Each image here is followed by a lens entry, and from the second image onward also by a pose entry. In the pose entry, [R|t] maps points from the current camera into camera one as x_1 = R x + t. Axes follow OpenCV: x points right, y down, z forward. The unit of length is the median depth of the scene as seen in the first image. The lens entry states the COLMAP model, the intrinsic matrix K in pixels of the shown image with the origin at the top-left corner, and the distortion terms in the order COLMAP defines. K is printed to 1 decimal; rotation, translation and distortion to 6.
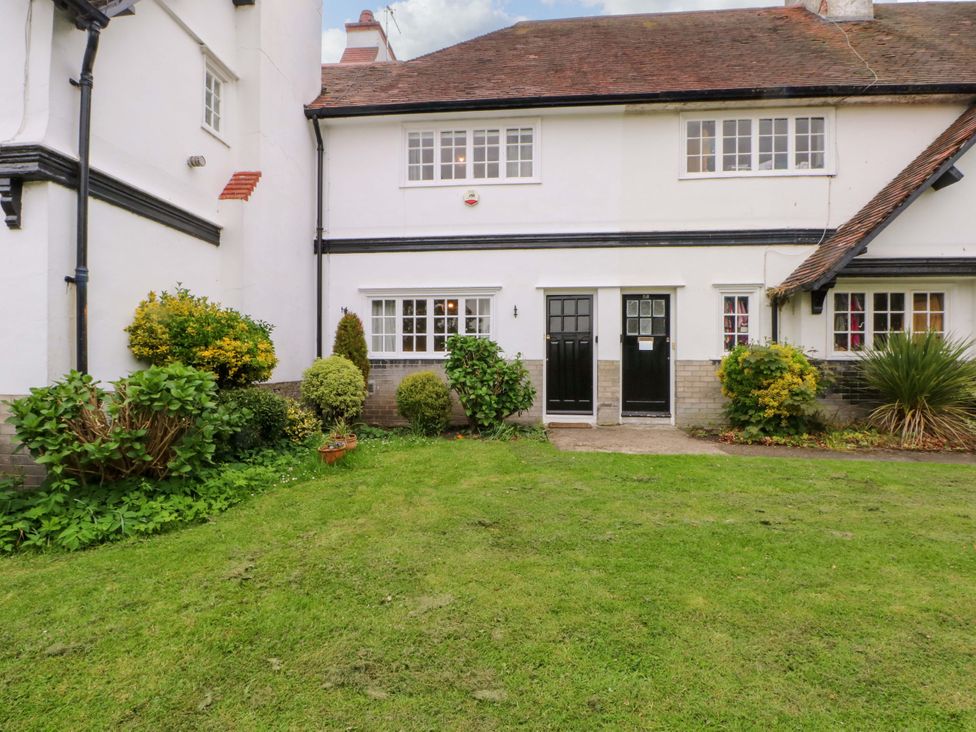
lens RADIAL K [[519.3, 0, 473.2], [0, 519.3, 364.5], [0, 0, 1]] dist [0.003929, -0.016264]
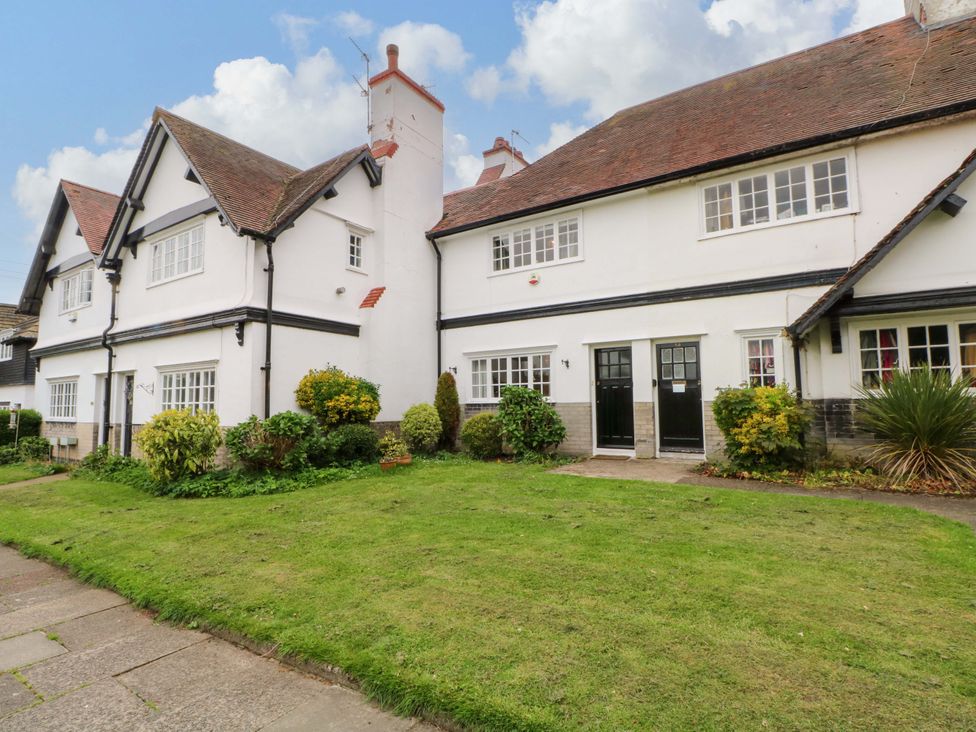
lens RADIAL K [[509.2, 0, 484.1], [0, 509.2, 365.9], [0, 0, 1]] dist [0.001662, -0.014312]
pose [[0.880646, -0.048517, -0.471285, 0.498663], [0.014242, 0.997004, -0.076026, -0.007273], [0.473561, 0.060240, 0.878698, -0.178139]]
